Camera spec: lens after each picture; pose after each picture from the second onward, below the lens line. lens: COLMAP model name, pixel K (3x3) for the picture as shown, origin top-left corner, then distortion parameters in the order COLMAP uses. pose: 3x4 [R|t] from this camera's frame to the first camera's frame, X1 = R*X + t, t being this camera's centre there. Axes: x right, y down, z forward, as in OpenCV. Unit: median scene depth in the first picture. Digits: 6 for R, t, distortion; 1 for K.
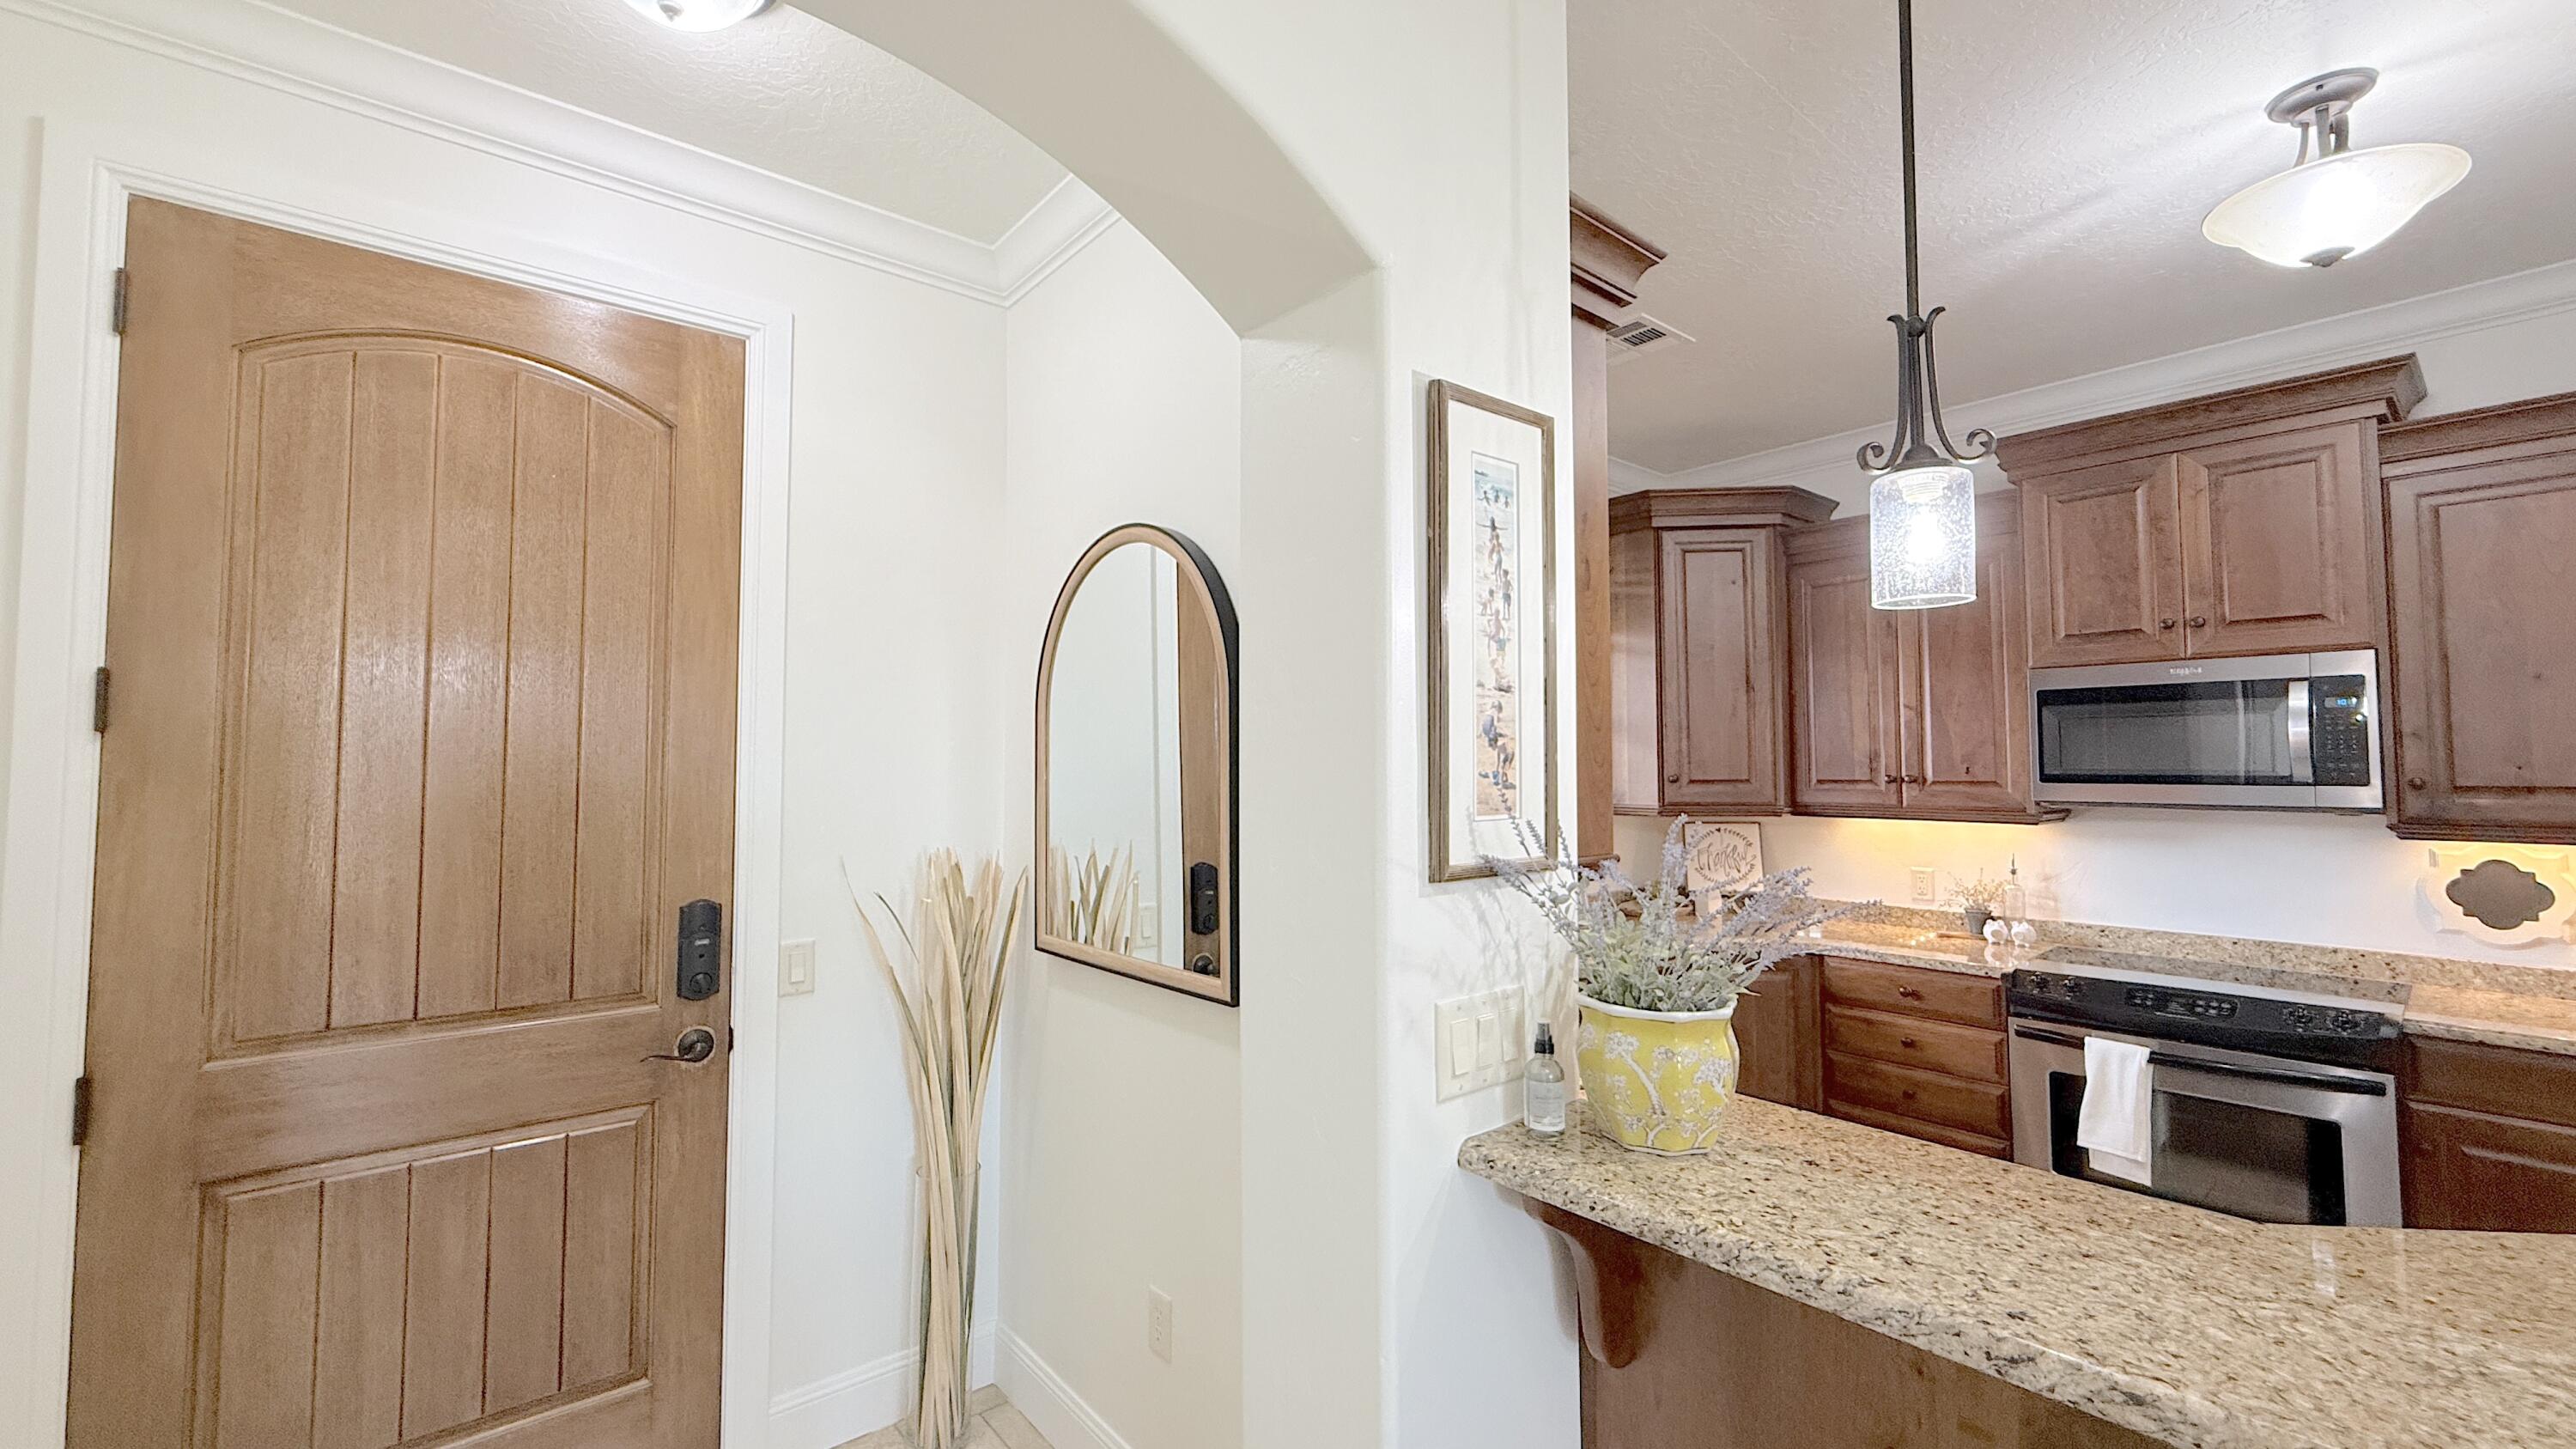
lens RADIAL K [[1027.6, 0, 1285.9], [0, 1027.6, 720.1], [0, 0, 1]] dist [-0.000693, -0.000023]
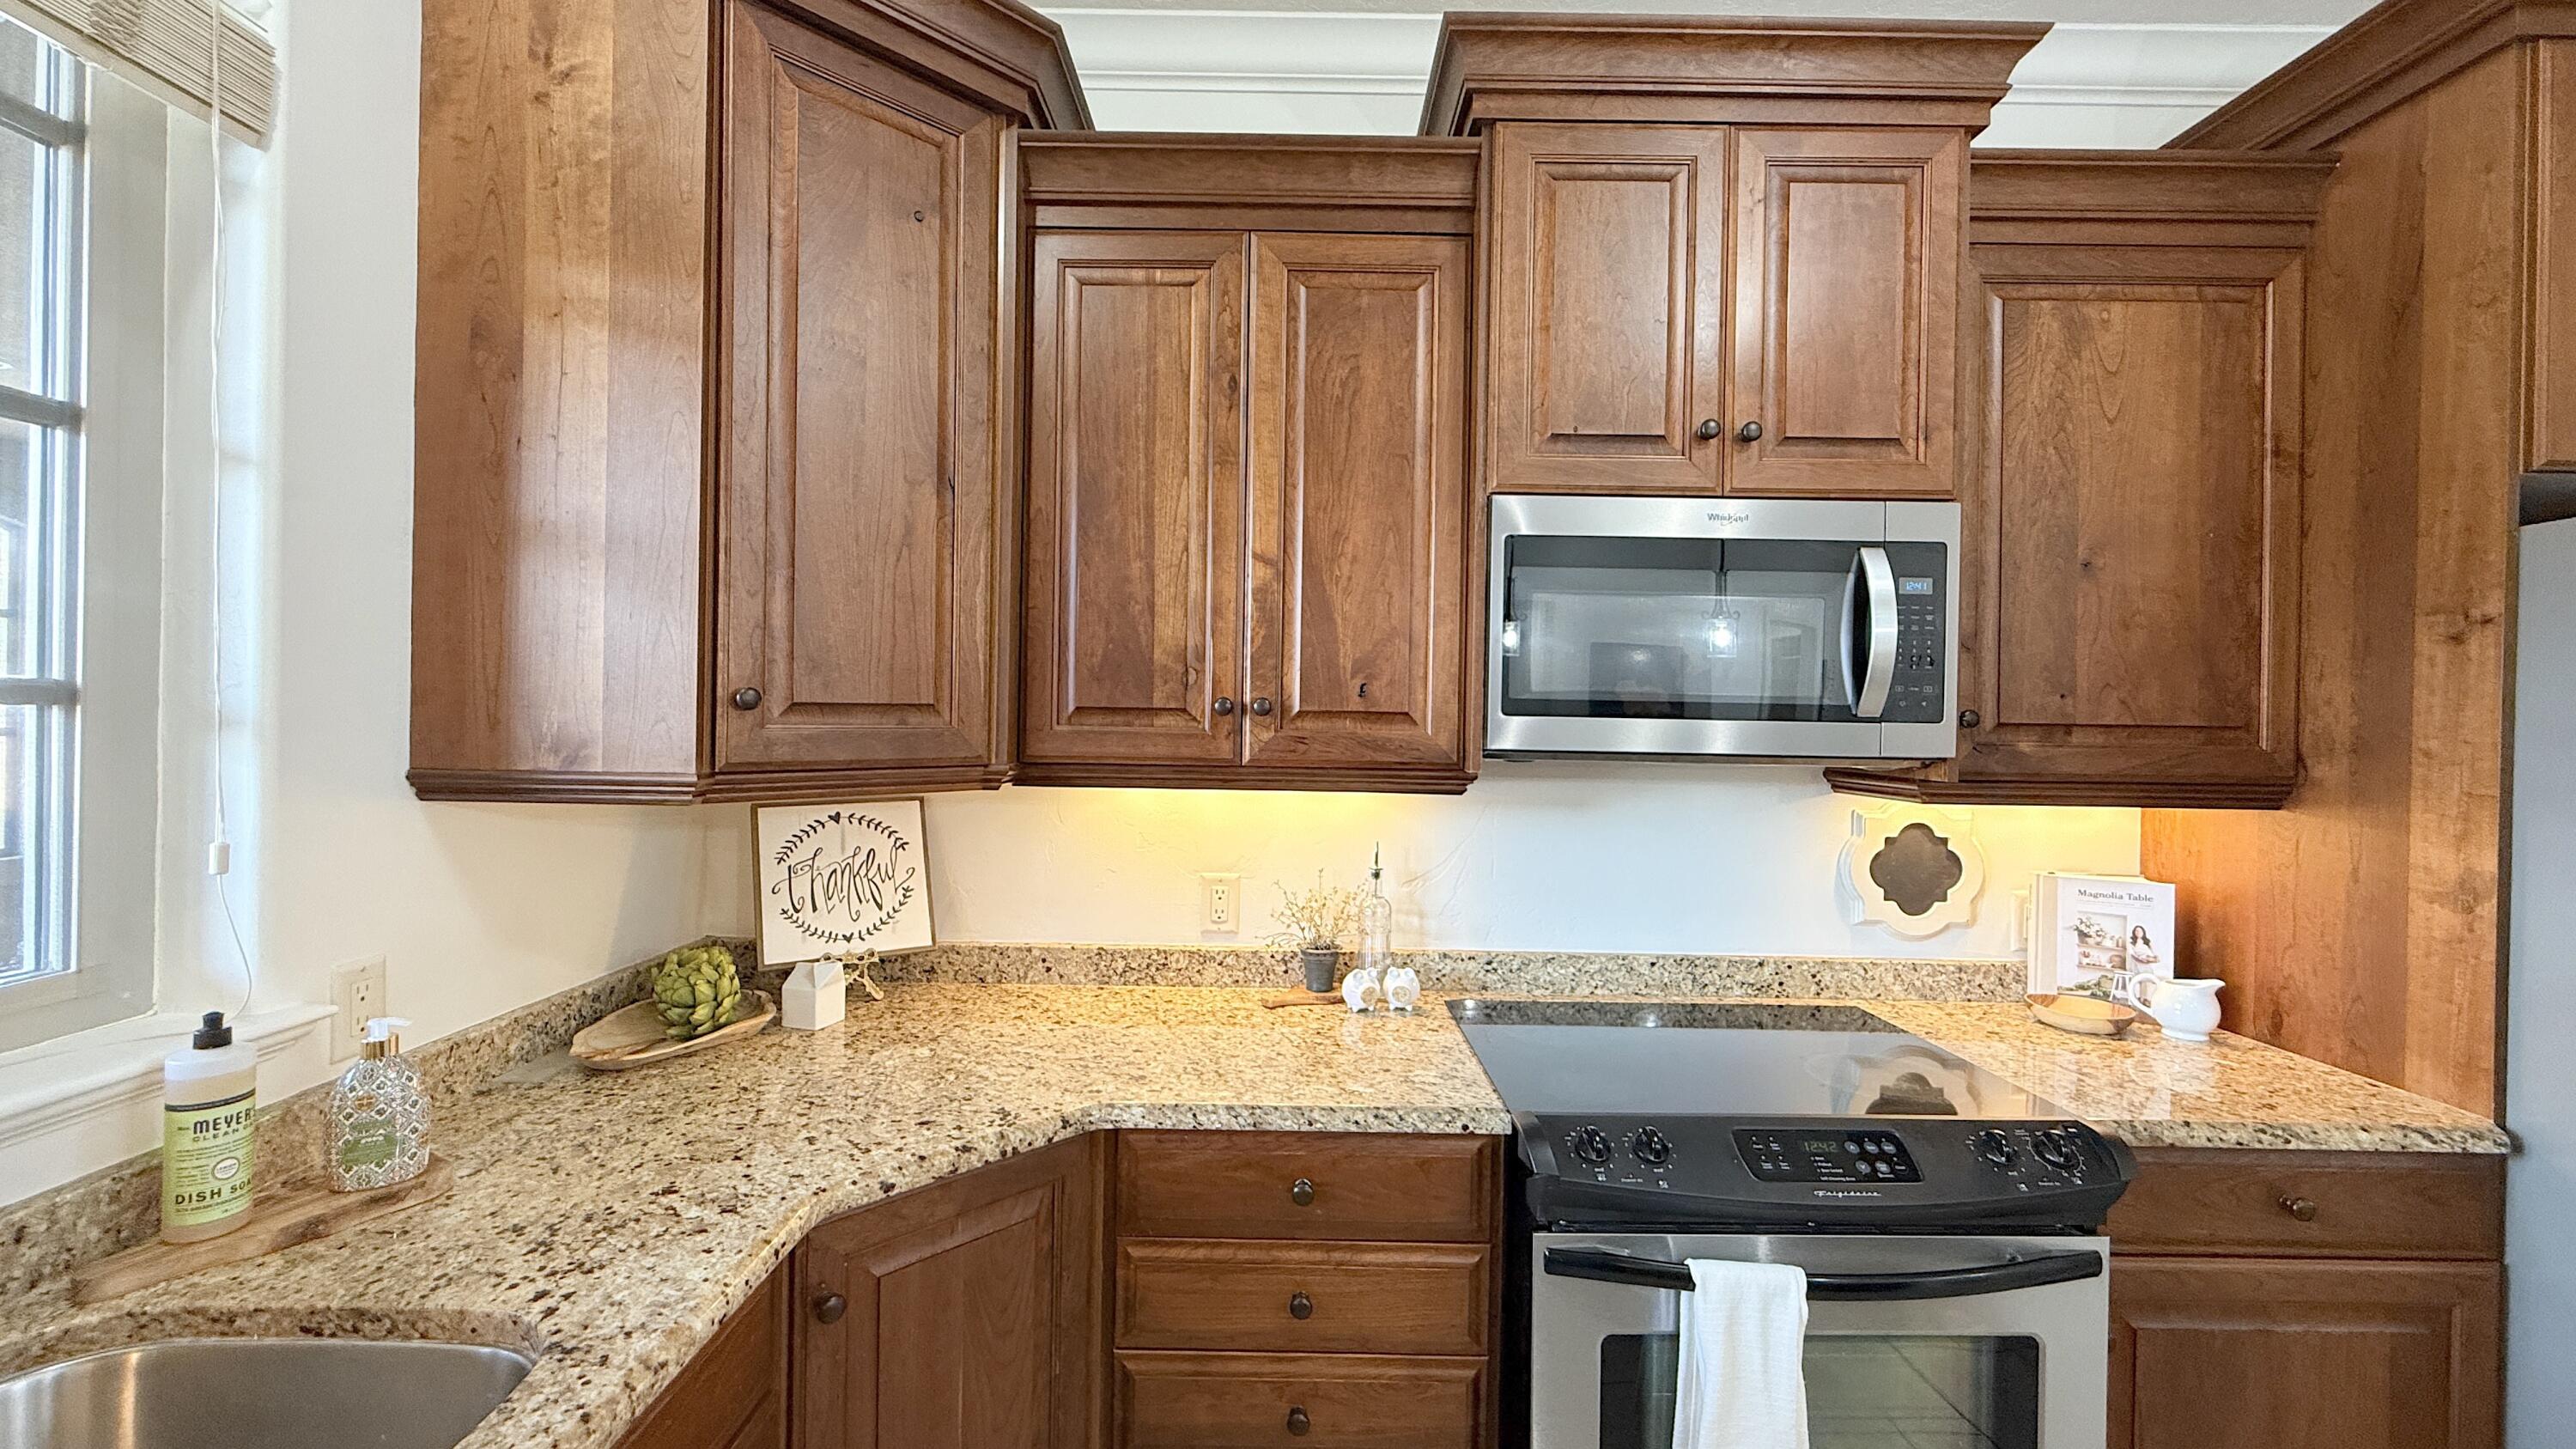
lens RADIAL K [[1027.6, 0, 1285.9], [0, 1027.6, 720.1], [0, 0, 1]] dist [-0.000693, -0.000023]
pose [[0.638496, 0.007265, 0.769591, 0.287665], [-0.052139, 0.998066, 0.033836, 0.055656], [-0.767857, -0.061730, 0.637641, 0.811301]]
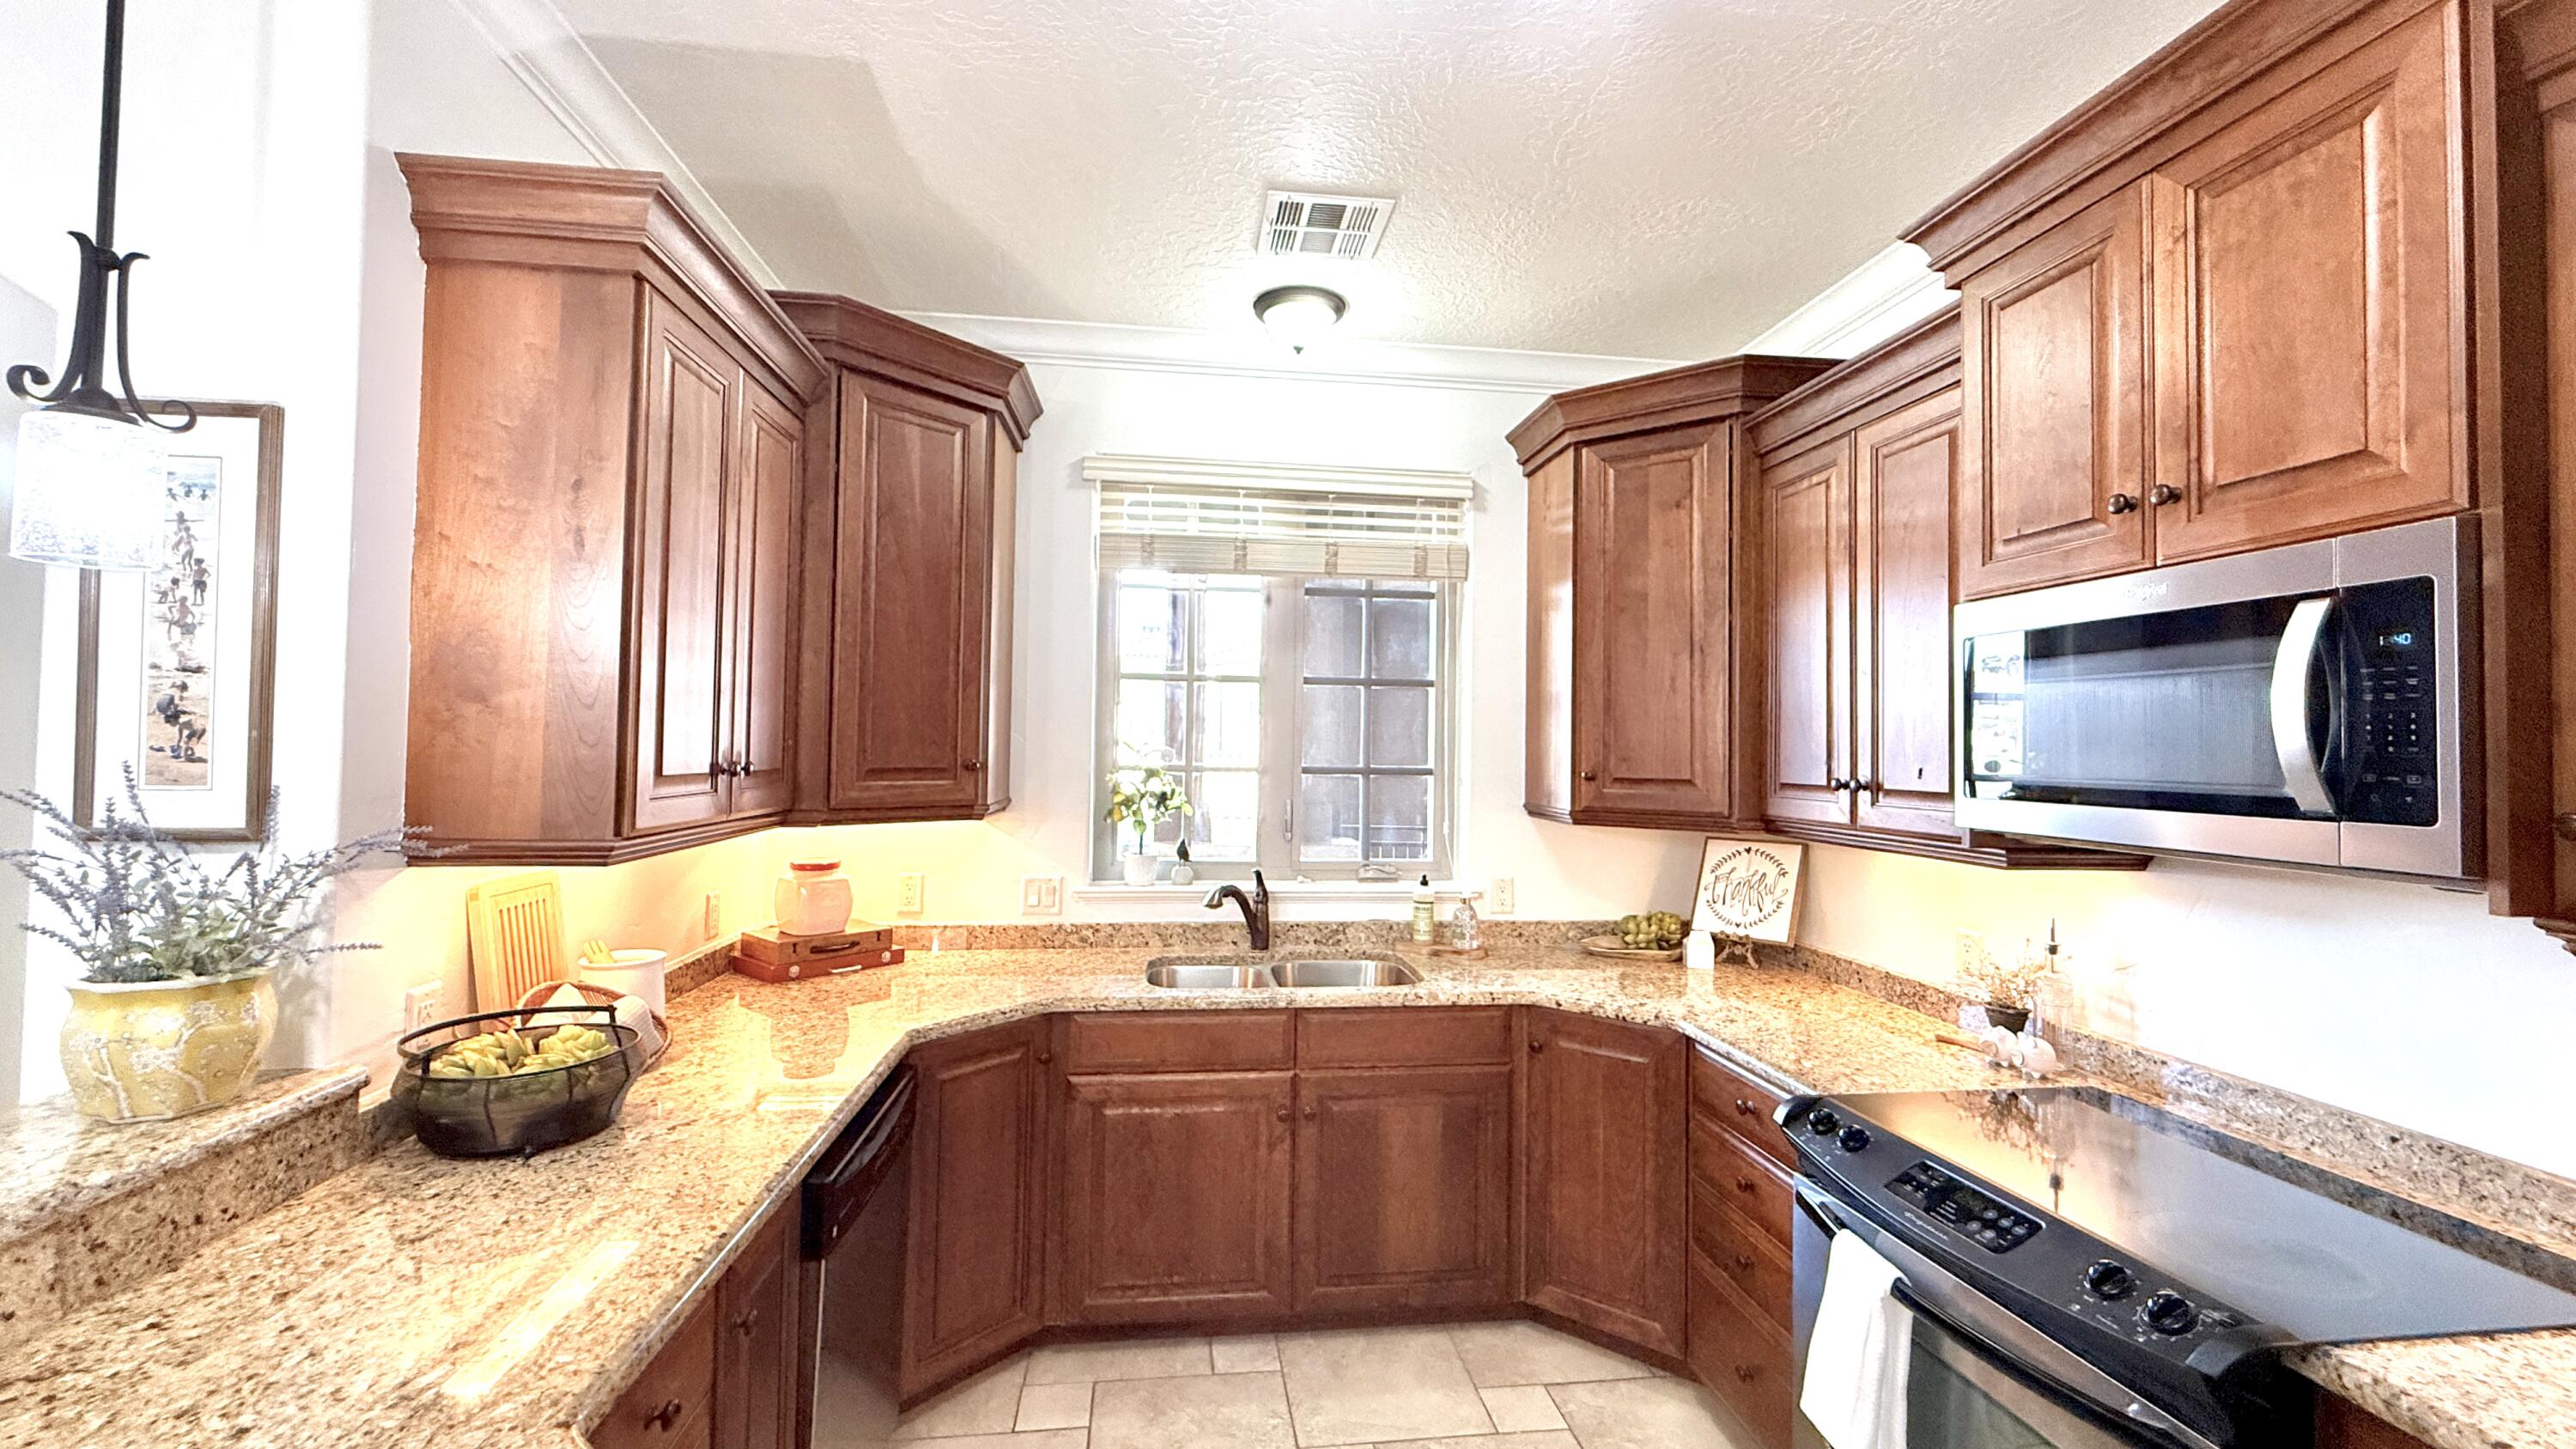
lens RADIAL K [[1043.8, 0, 1288.0], [0, 1043.8, 724.5], [0, 0, 1]] dist [0.000484, 0.000139]
pose [[0.838634, 0.002346, -0.544690, 0.790524], [0.007340, 0.999851, 0.015606, 0.008310], [0.544646, -0.017085, 0.838492, 0.314083]]
